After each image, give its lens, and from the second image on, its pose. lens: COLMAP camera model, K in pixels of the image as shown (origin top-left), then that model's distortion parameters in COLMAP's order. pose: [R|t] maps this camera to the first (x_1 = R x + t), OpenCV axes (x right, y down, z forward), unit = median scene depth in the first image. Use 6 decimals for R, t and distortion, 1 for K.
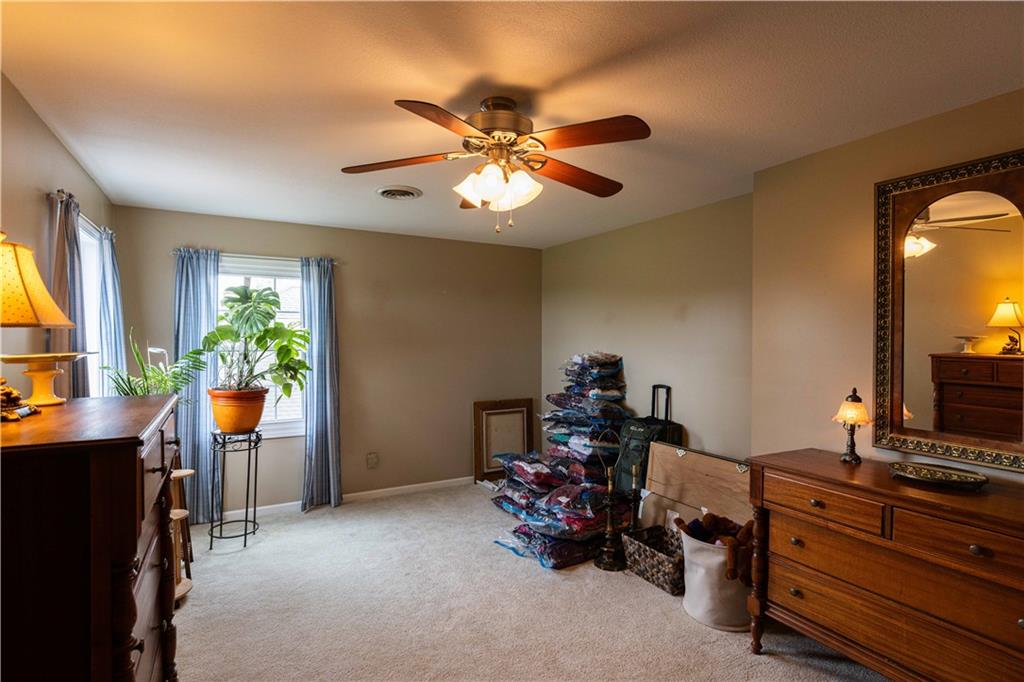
lens RADIAL K [[502.8, 0, 508.8], [0, 502.8, 342.0], [0, 0, 1]] dist [0.002331, 0.000020]
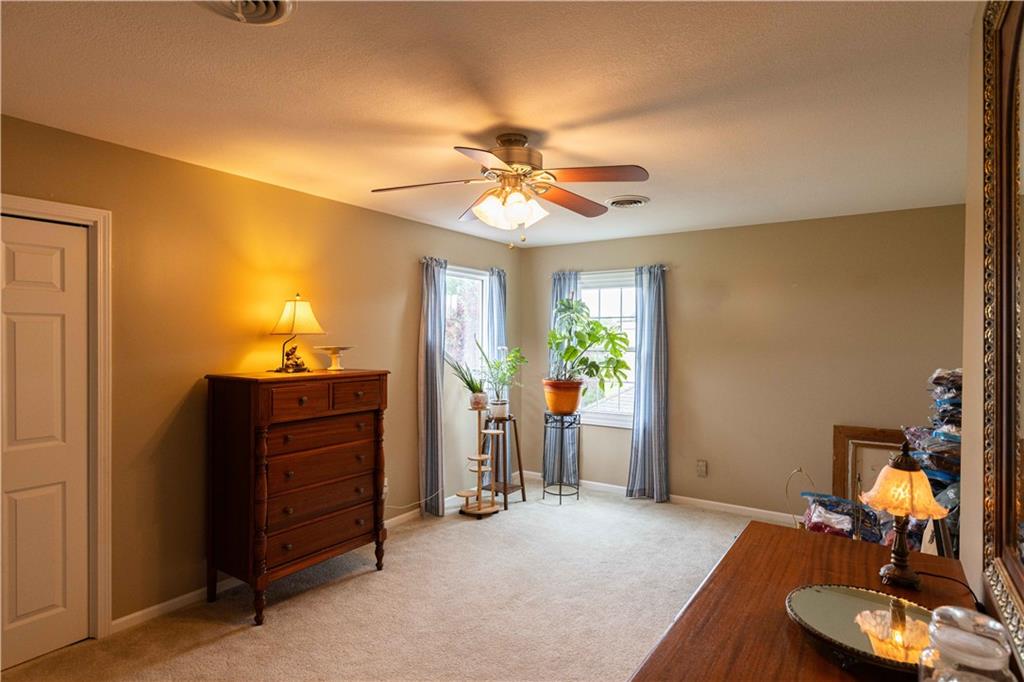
lens RADIAL K [[562.9, 0, 513.2], [0, 562.9, 339.1], [0, 0, 1]] dist [-0.003999, -0.000421]
pose [[0.454362, 0.007384, -0.890786, 0.592381], [-0.012409, 0.999921, 0.001959, -0.010329], [0.890730, 0.010164, 0.454418, 0.212541]]
